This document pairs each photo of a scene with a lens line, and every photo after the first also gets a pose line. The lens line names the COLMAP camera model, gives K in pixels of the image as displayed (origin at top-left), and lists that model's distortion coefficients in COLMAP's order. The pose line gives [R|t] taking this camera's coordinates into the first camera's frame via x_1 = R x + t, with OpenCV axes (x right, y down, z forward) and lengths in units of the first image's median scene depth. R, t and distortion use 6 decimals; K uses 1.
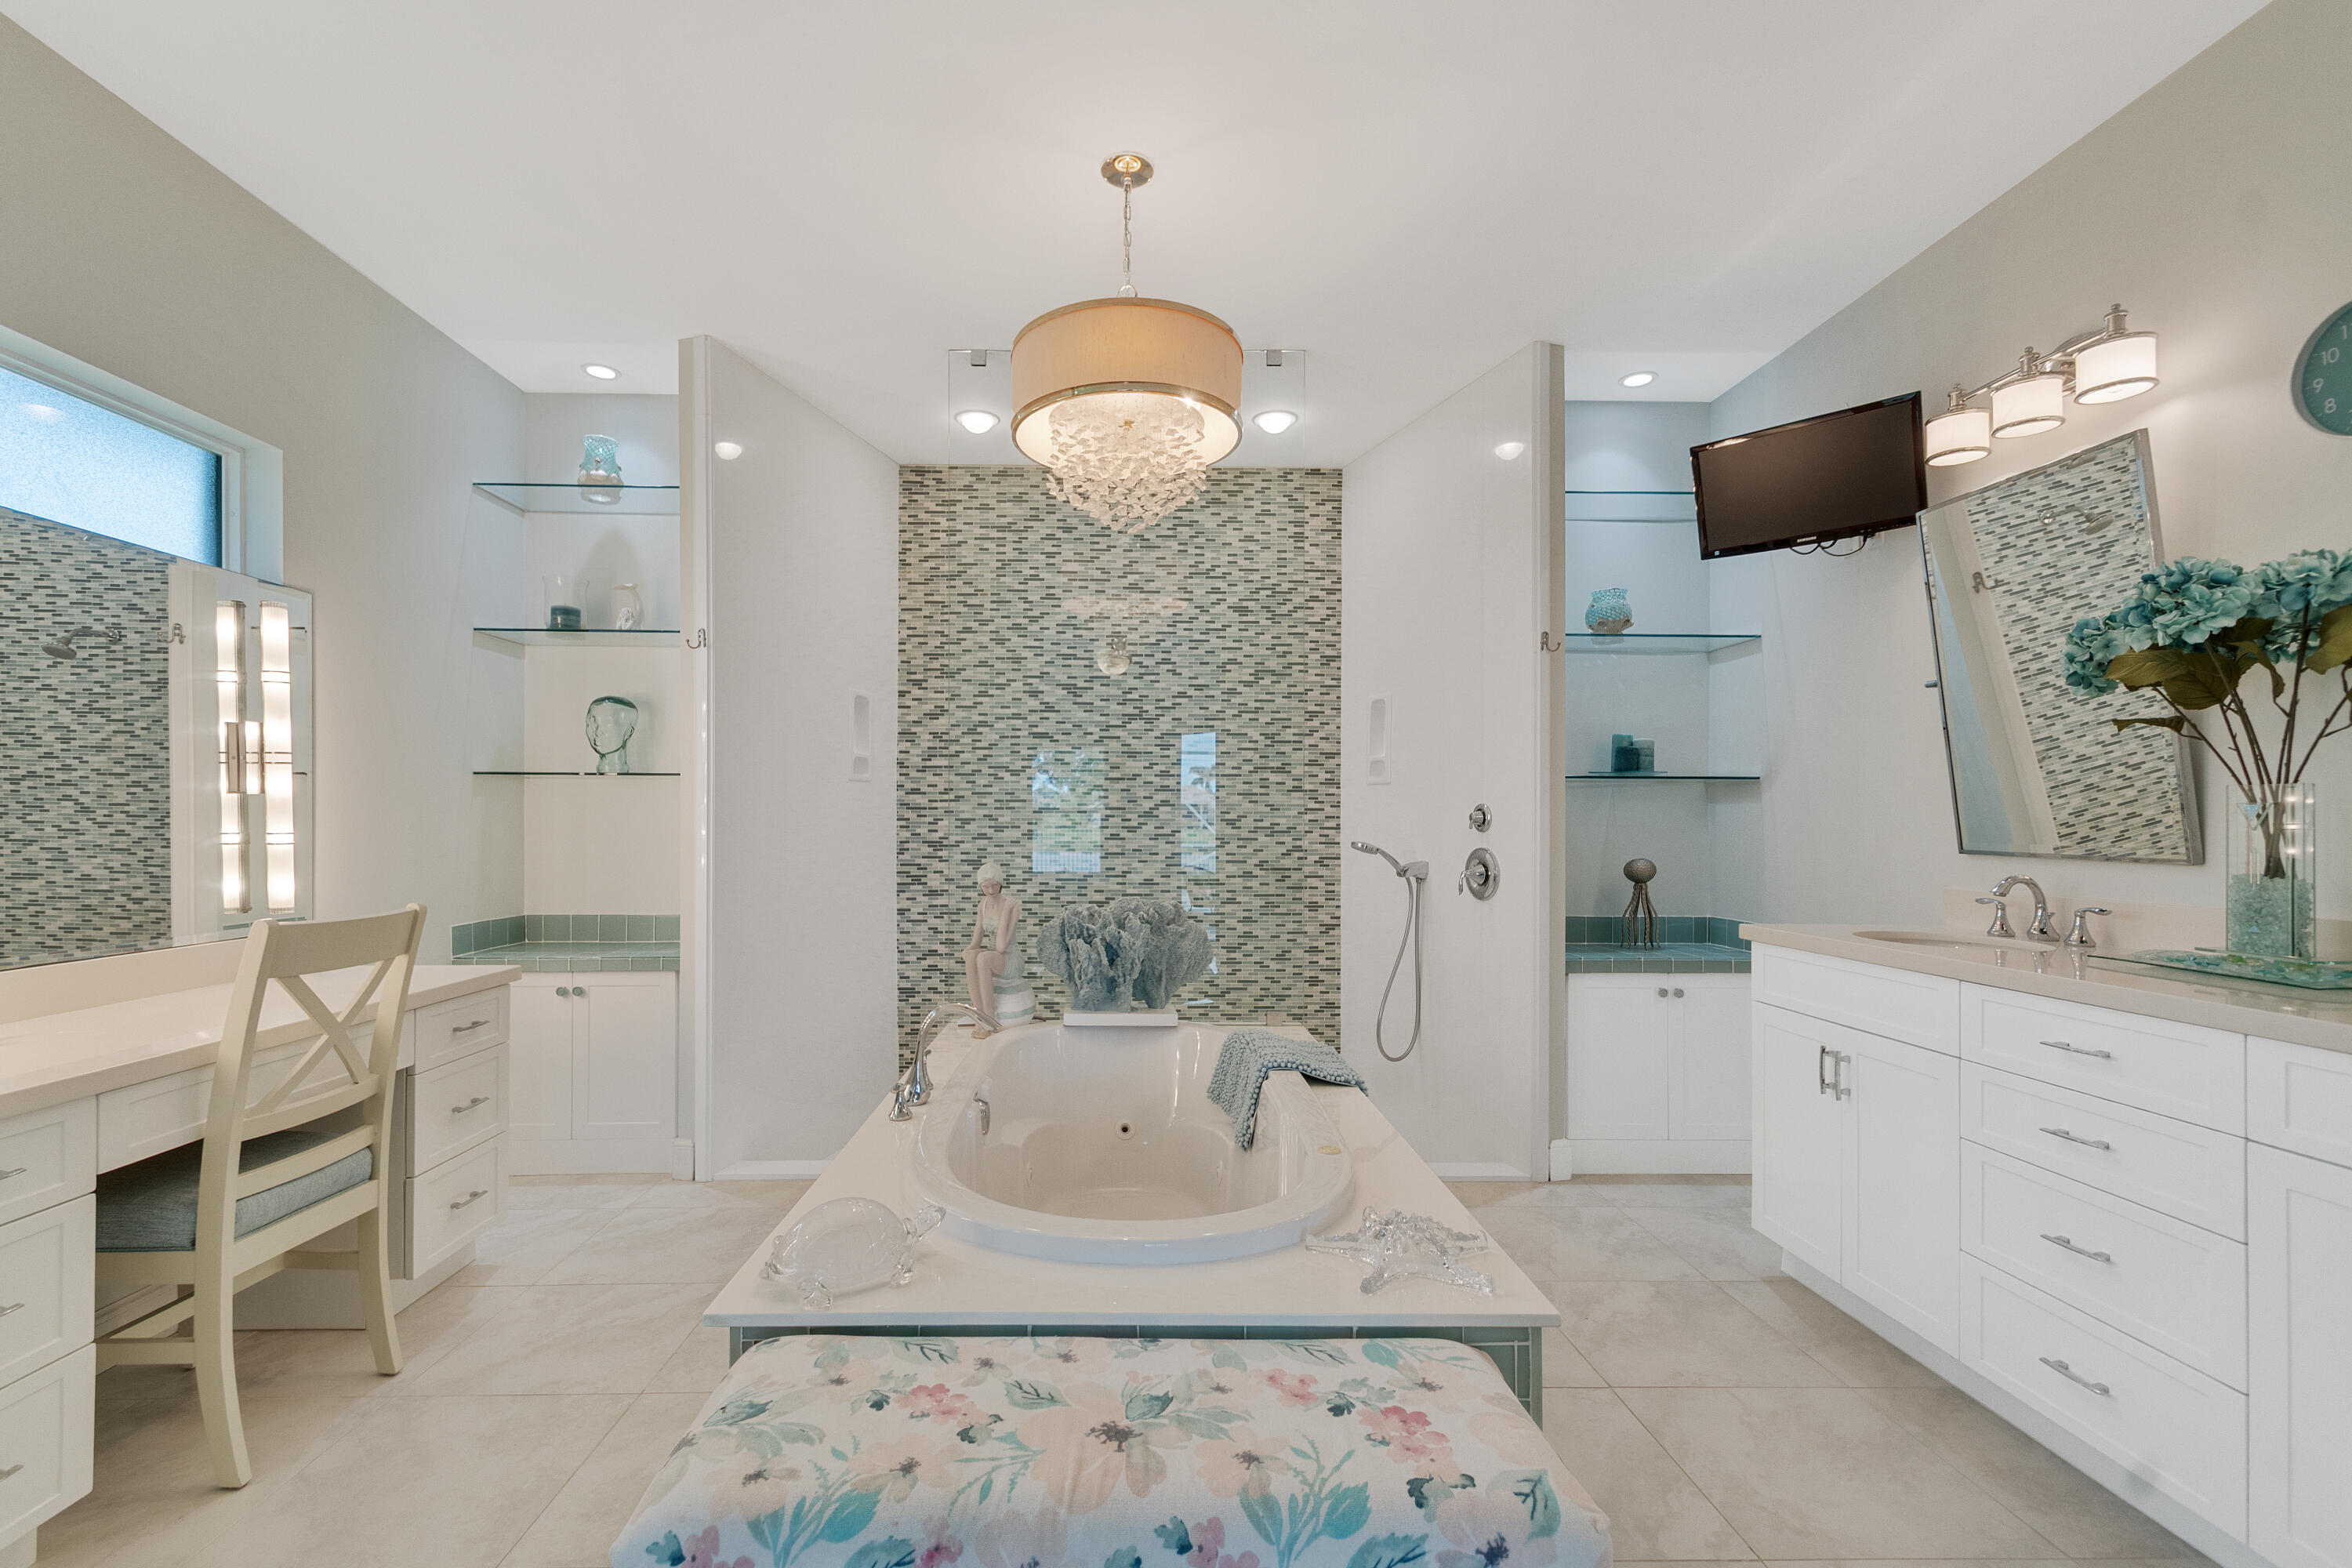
lens RADIAL K [[1047.7, 0, 1122.1], [0, 1047.7, 819.1], [0, 0, 1]] dist [0.004328, -0.001423]
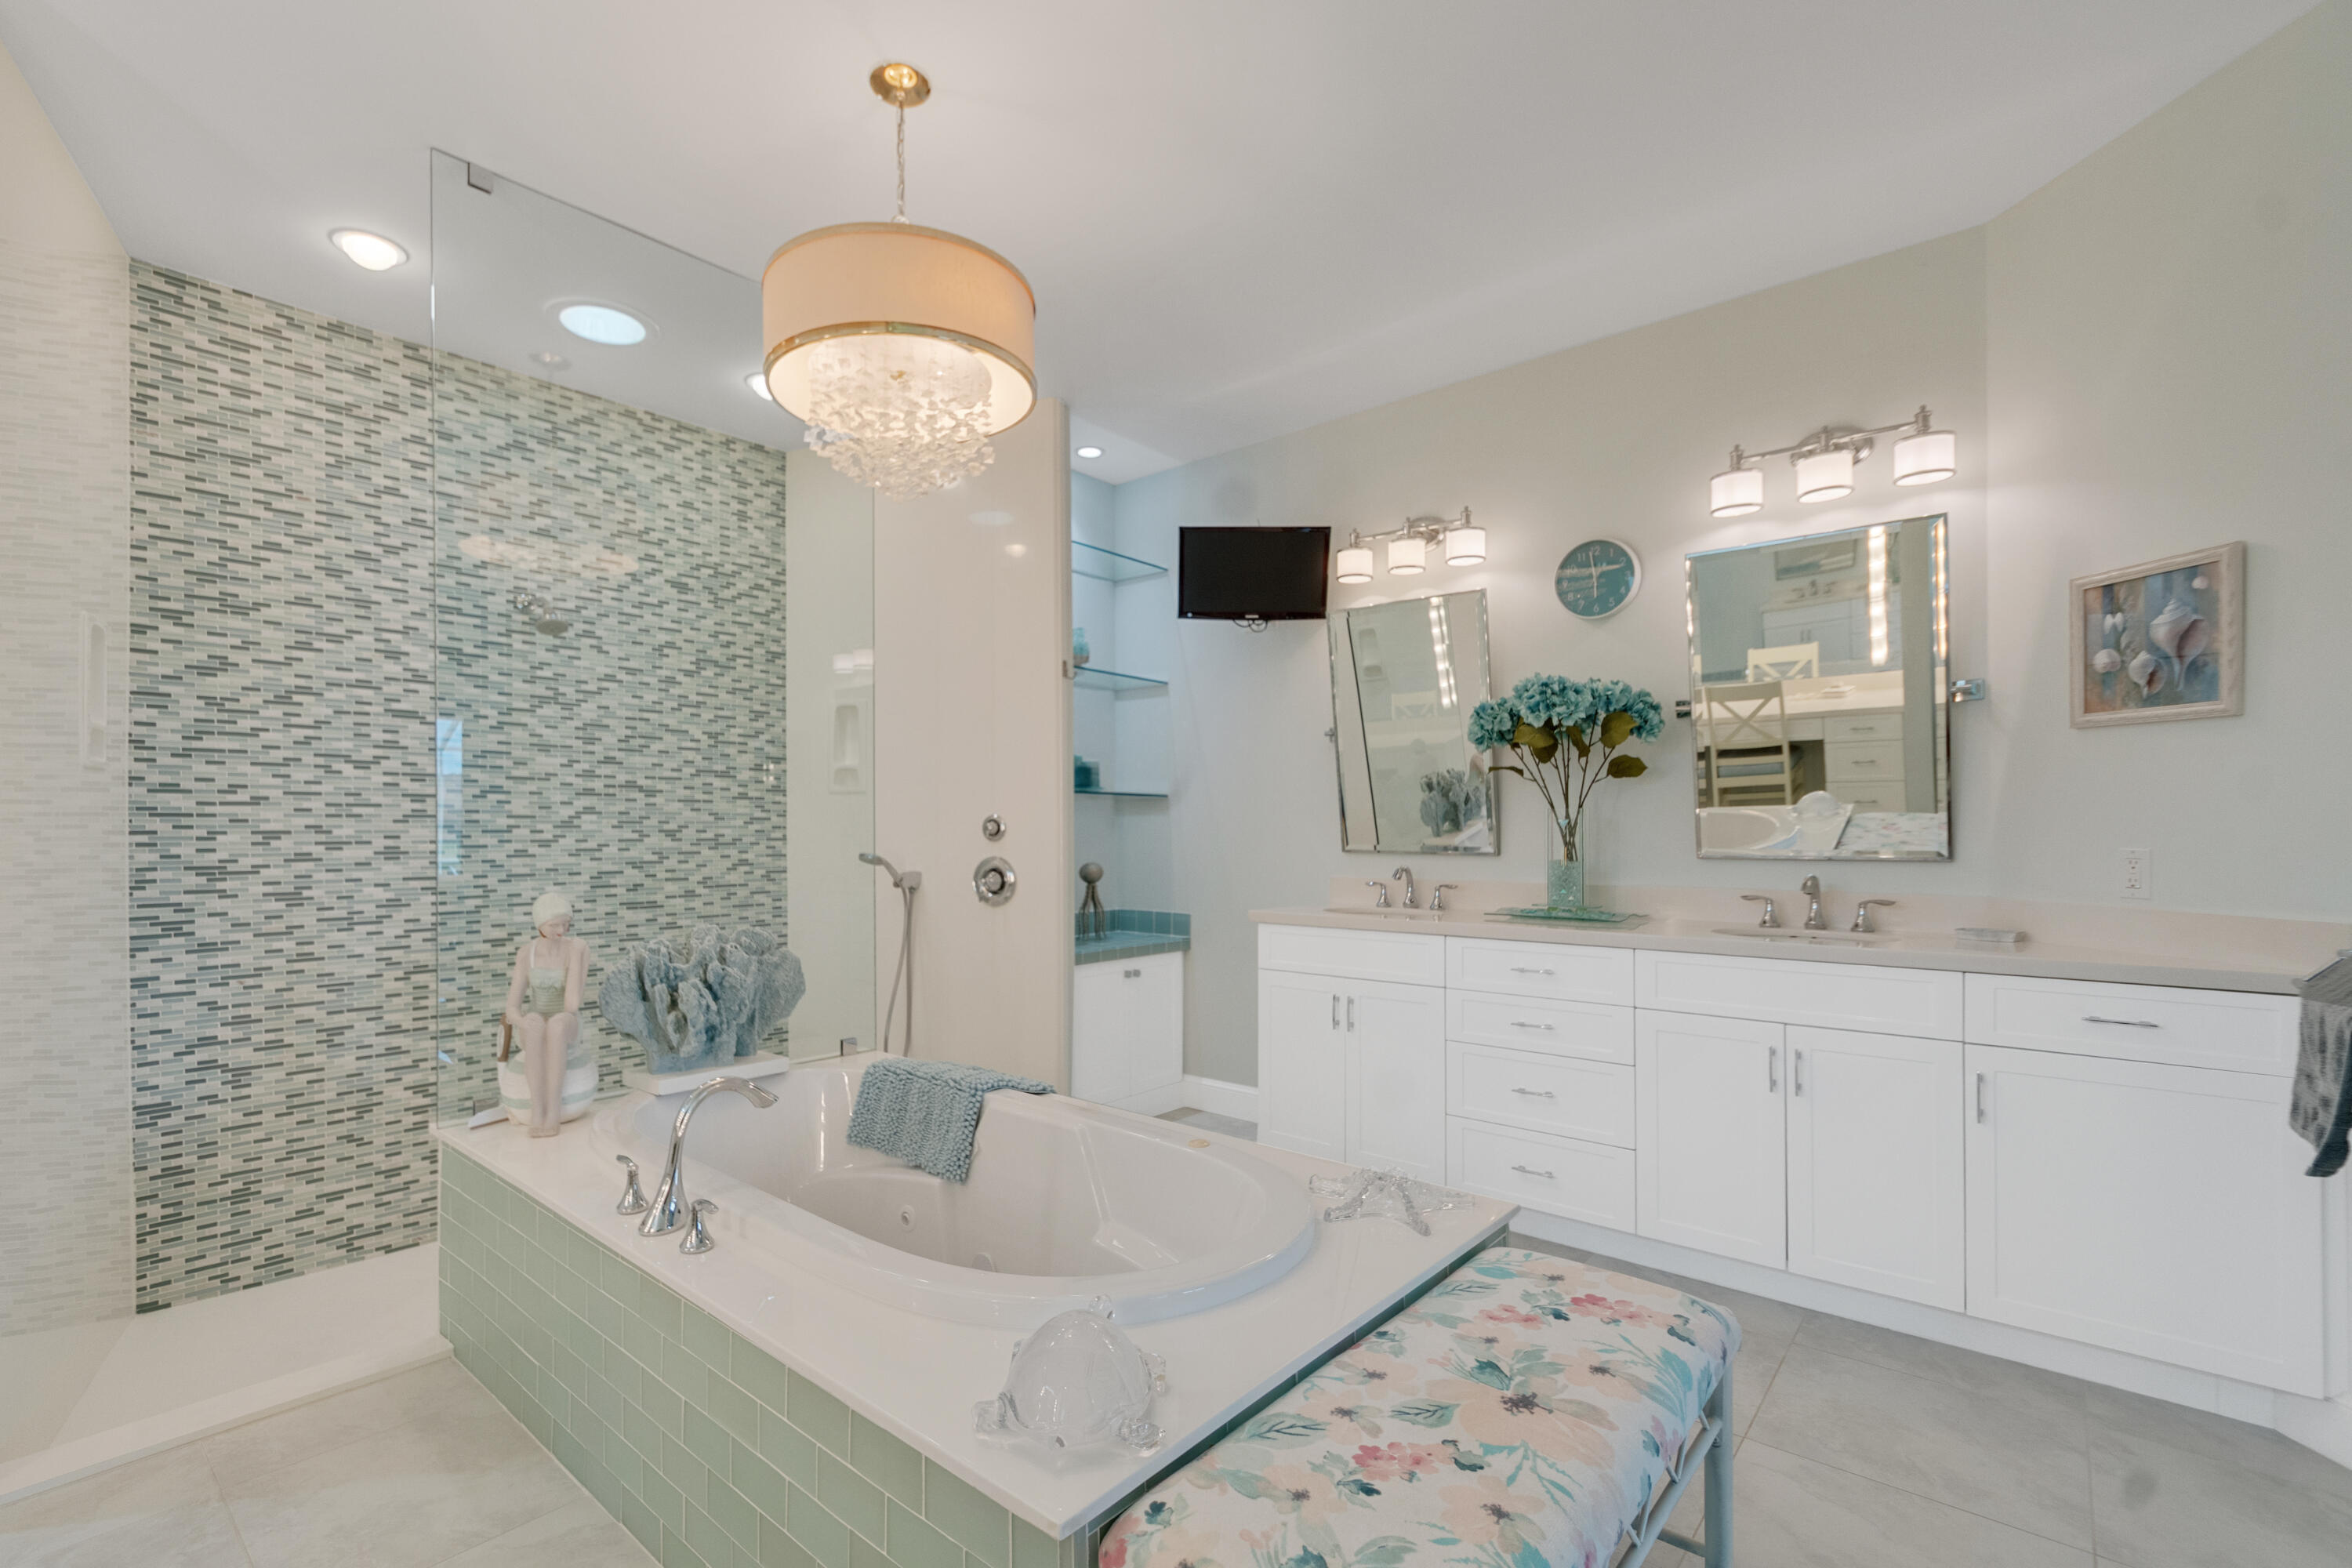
lens RADIAL K [[1047.7, 0, 1138.0], [0, 1047.7, 828.2], [0, 0, 1]] dist [0.004328, -0.001423]
pose [[0.666252, -0.003180, 0.745720, -0.279453], [0.002174, 0.999995, 0.002322, -0.002512], [-0.745724, 0.000074, 0.666256, 0.149467]]
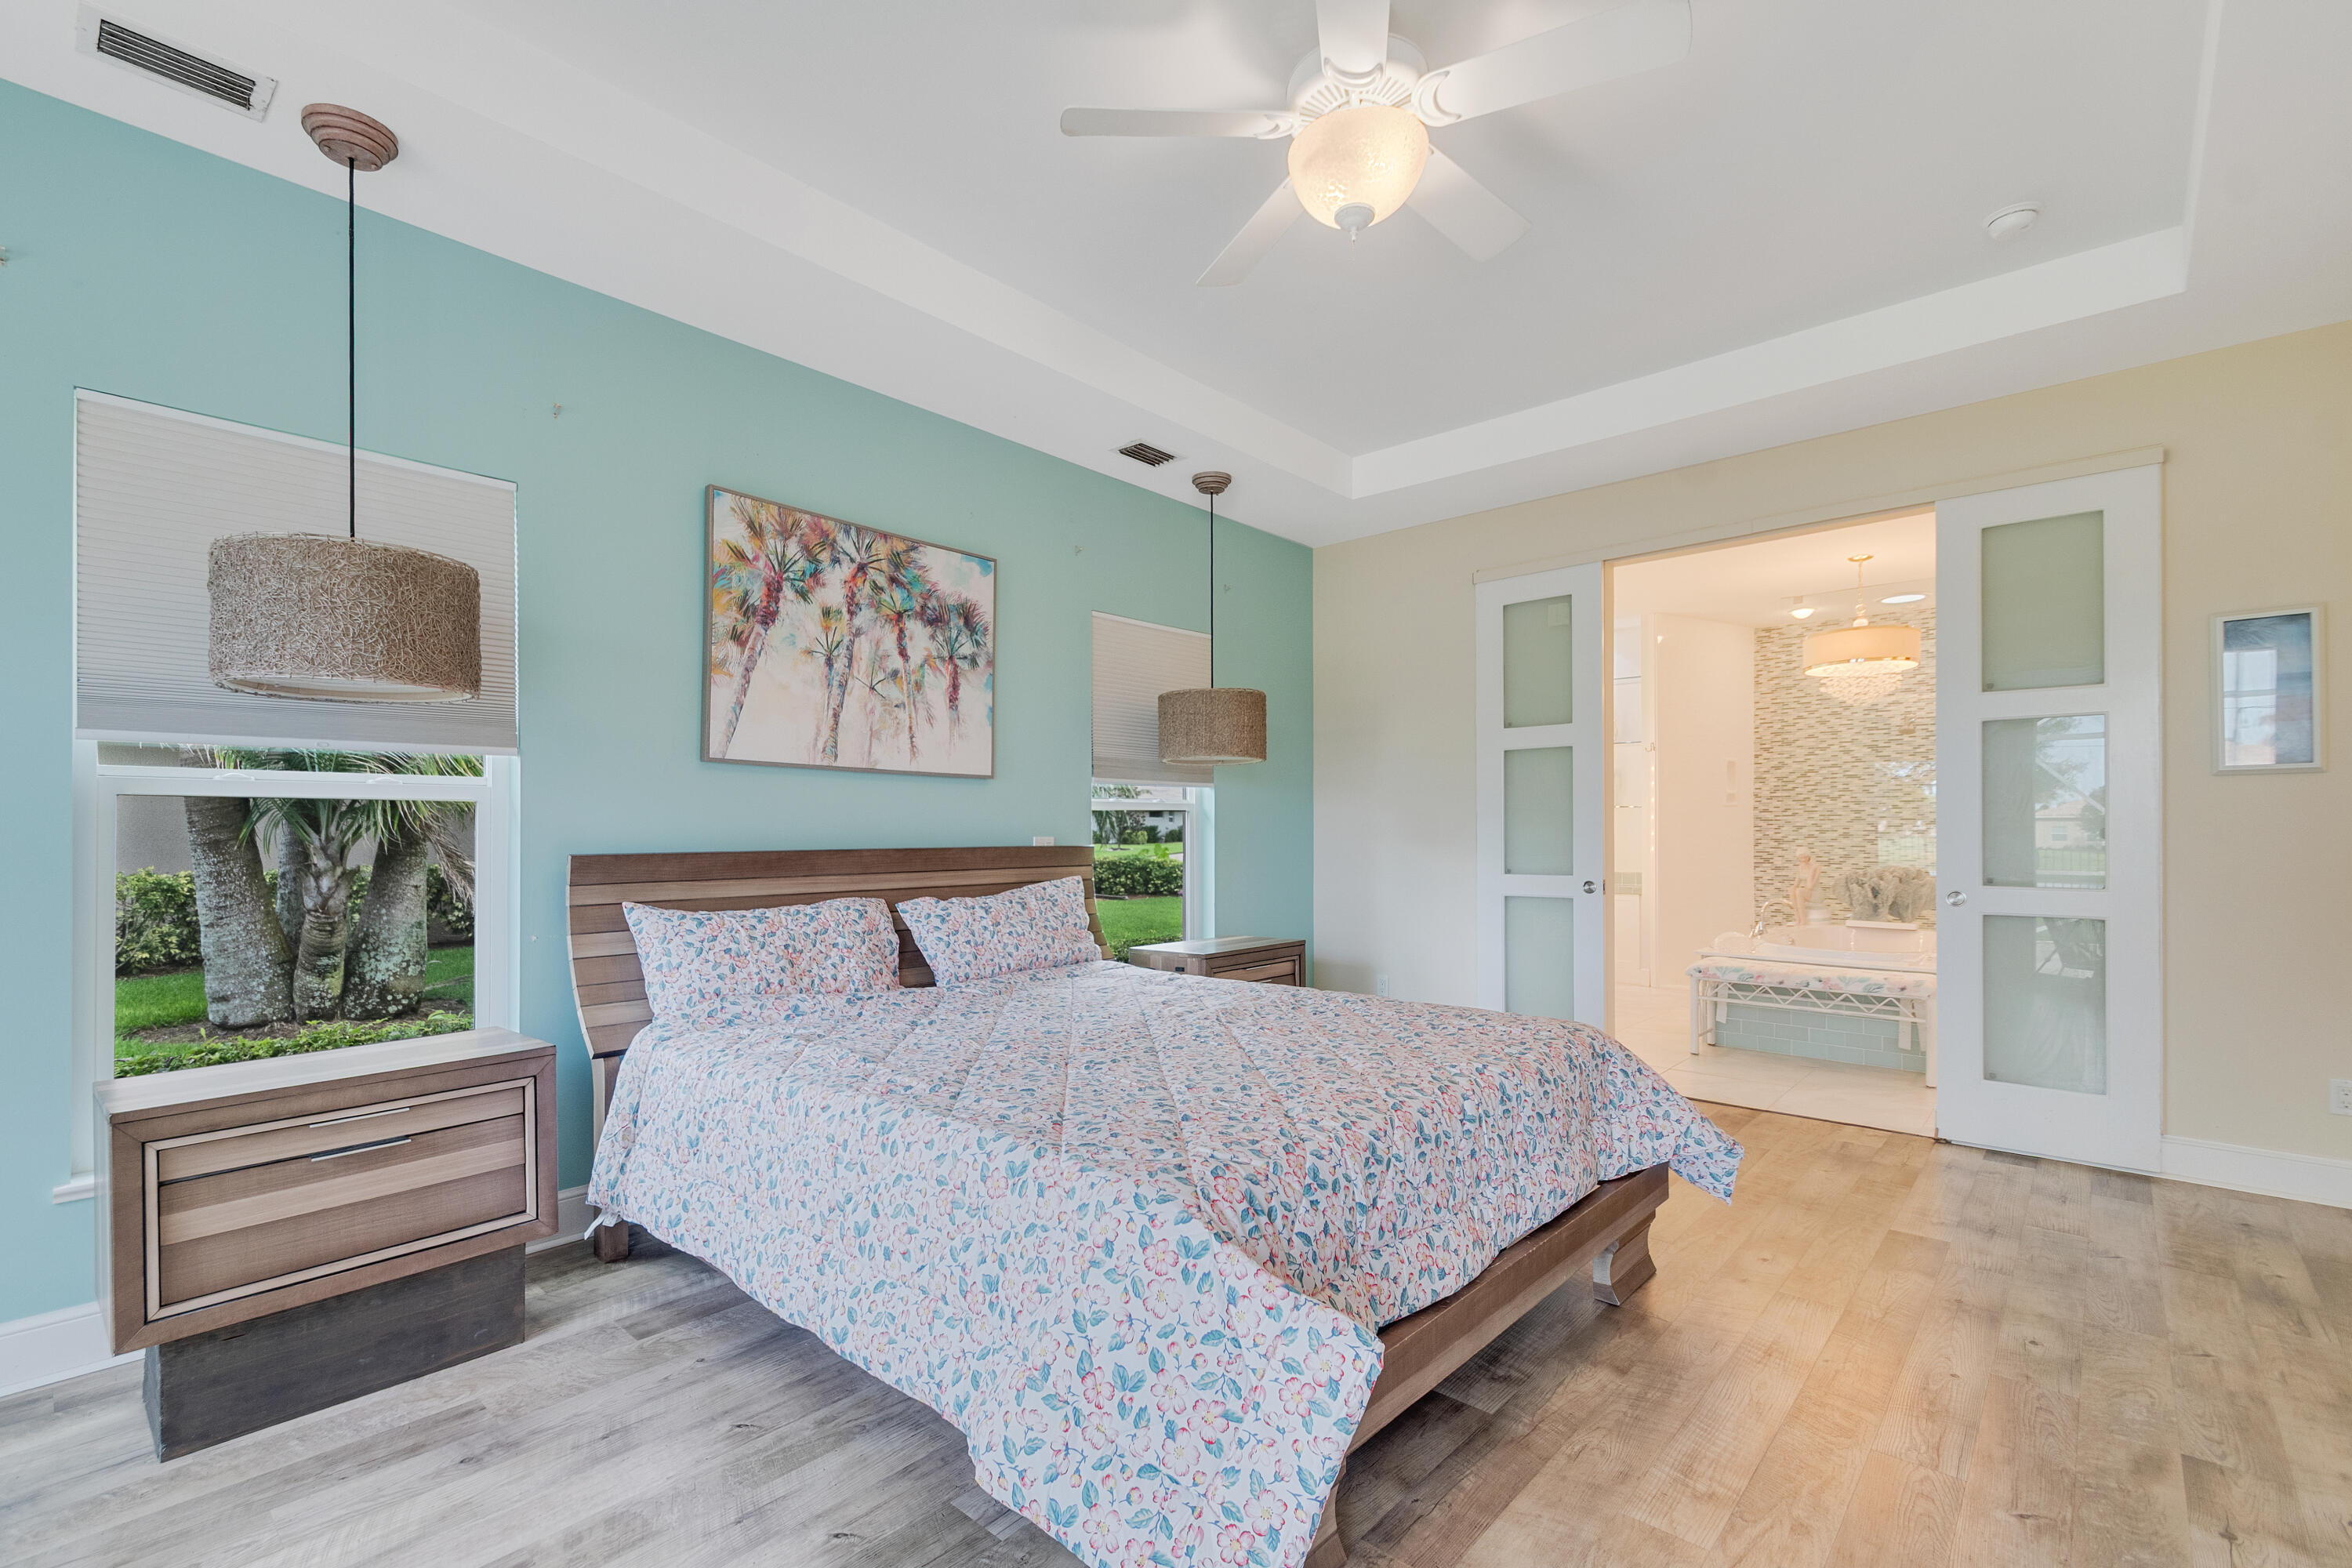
lens RADIAL K [[1047.7, 0, 1098.9], [0, 1047.7, 828.7], [0, 0, 1]] dist [0.004328, -0.001423]
pose [[0.714452, -0.003386, -0.699676, 0.239166], [0.005162, 0.999987, 0.000431, -0.002580], [0.699665, -0.003919, 0.714460, -1.060213]]
